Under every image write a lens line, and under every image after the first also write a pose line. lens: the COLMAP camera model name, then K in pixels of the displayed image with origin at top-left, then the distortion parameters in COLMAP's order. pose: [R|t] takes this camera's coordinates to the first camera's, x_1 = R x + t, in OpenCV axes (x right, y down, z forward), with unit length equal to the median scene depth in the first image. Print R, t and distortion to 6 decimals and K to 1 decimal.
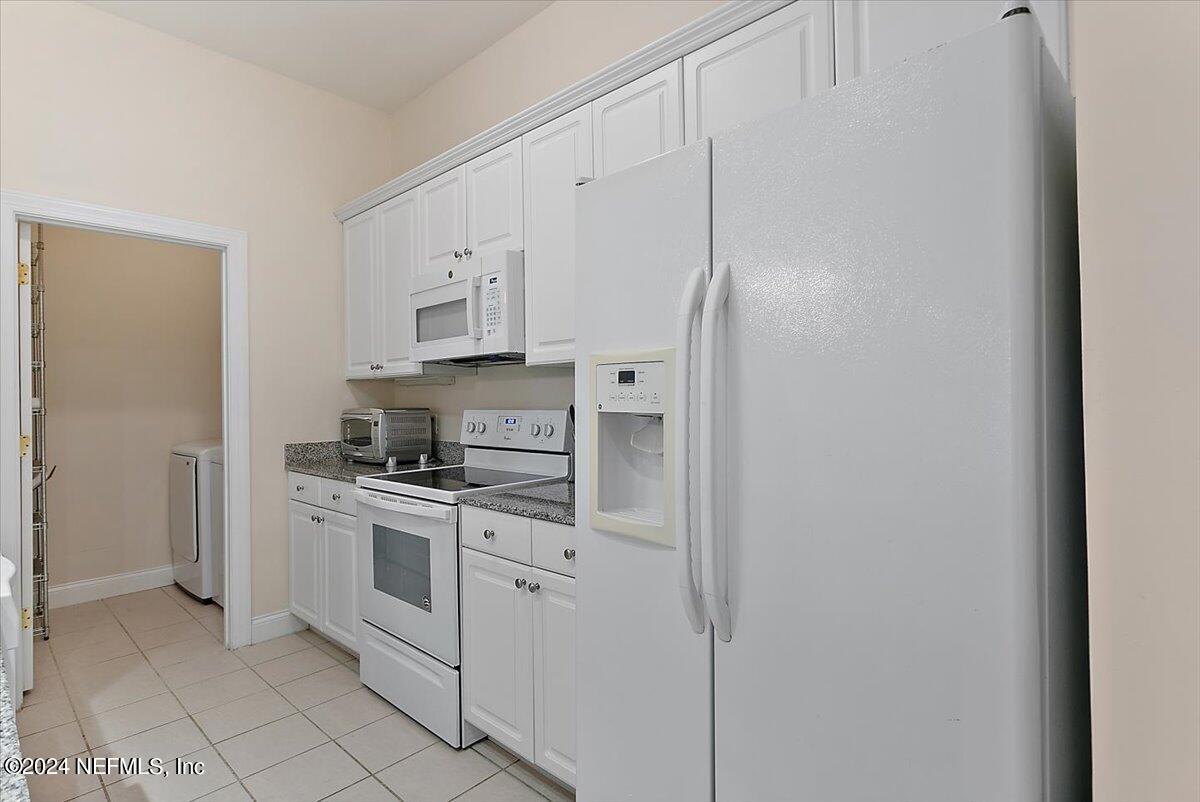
lens RADIAL K [[593.0, 0, 602.3], [0, 593.0, 400.8], [0, 0, 1]] dist [-0.001917, 0.000245]
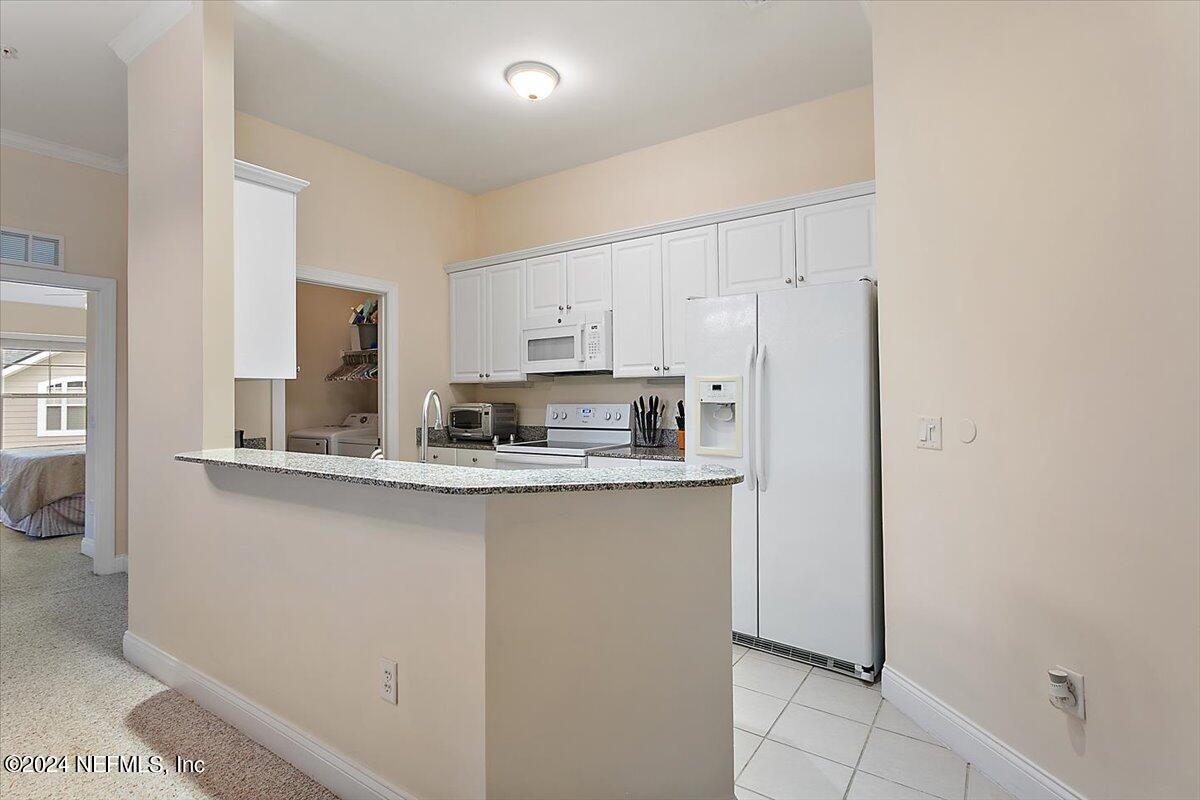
lens RADIAL K [[593.0, 0, 597.3], [0, 593.0, 396.5], [0, 0, 1]] dist [-0.001917, 0.000245]
pose [[0.990849, 0.004746, 0.134893, -0.360275], [-0.003701, 0.999961, -0.007994, 0.008207], [-0.134926, 0.007422, 0.990828, -0.613694]]
